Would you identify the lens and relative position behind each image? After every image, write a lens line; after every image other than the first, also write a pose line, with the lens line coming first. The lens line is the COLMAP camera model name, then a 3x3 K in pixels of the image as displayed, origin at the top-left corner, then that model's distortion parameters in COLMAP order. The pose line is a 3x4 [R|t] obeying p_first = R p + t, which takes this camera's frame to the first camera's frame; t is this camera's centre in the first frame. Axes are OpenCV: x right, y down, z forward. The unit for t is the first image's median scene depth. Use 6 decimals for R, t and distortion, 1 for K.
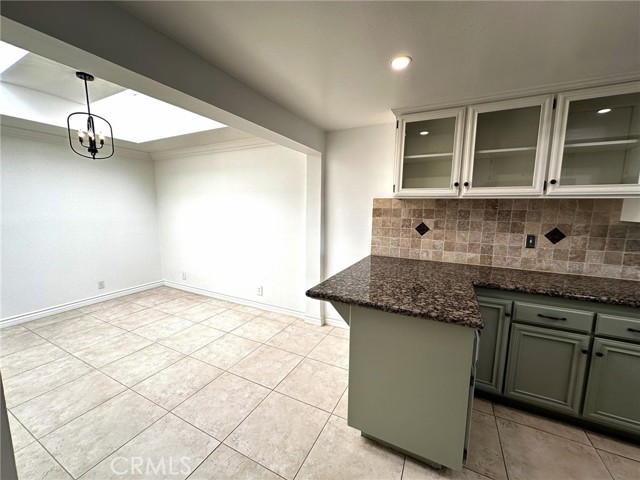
lens RADIAL K [[257.7, 0, 321.4], [0, 257.7, 240.6], [0, 0, 1]] dist [-0.001863, 0.000294]
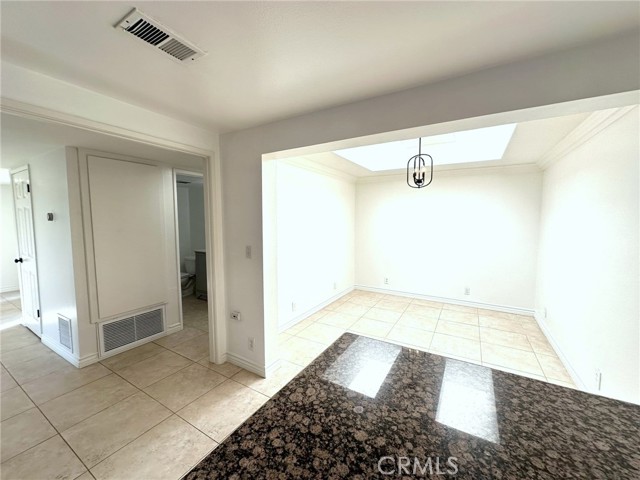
lens RADIAL K [[257.7, 0, 322.2], [0, 257.7, 238.3], [0, 0, 1]] dist [-0.001863, 0.000294]
pose [[-0.067287, 0.067603, -0.995441, 0.376669], [-0.133211, 0.988161, 0.076113, -0.075615], [0.988801, 0.137725, -0.057485, 0.480536]]
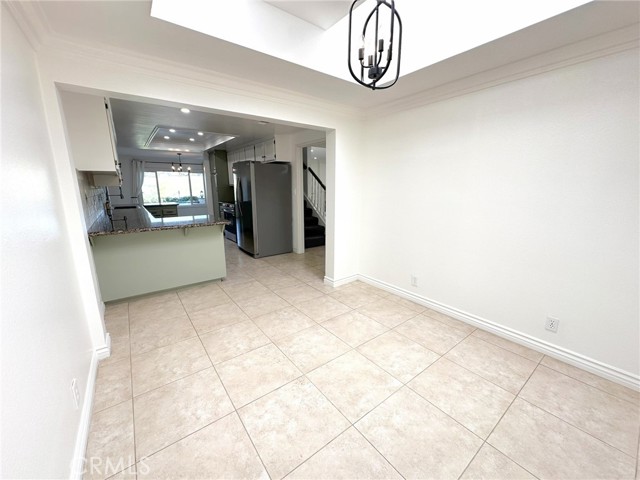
lens RADIAL K [[257.7, 0, 321.4], [0, 257.7, 239.7], [0, 0, 1]] dist [-0.001863, 0.000294]
pose [[-0.899647, -0.098856, 0.425279, -0.816355], [0.048359, 0.945478, 0.322076, -0.150968], [-0.433931, 0.310321, -0.845816, 1.257080]]
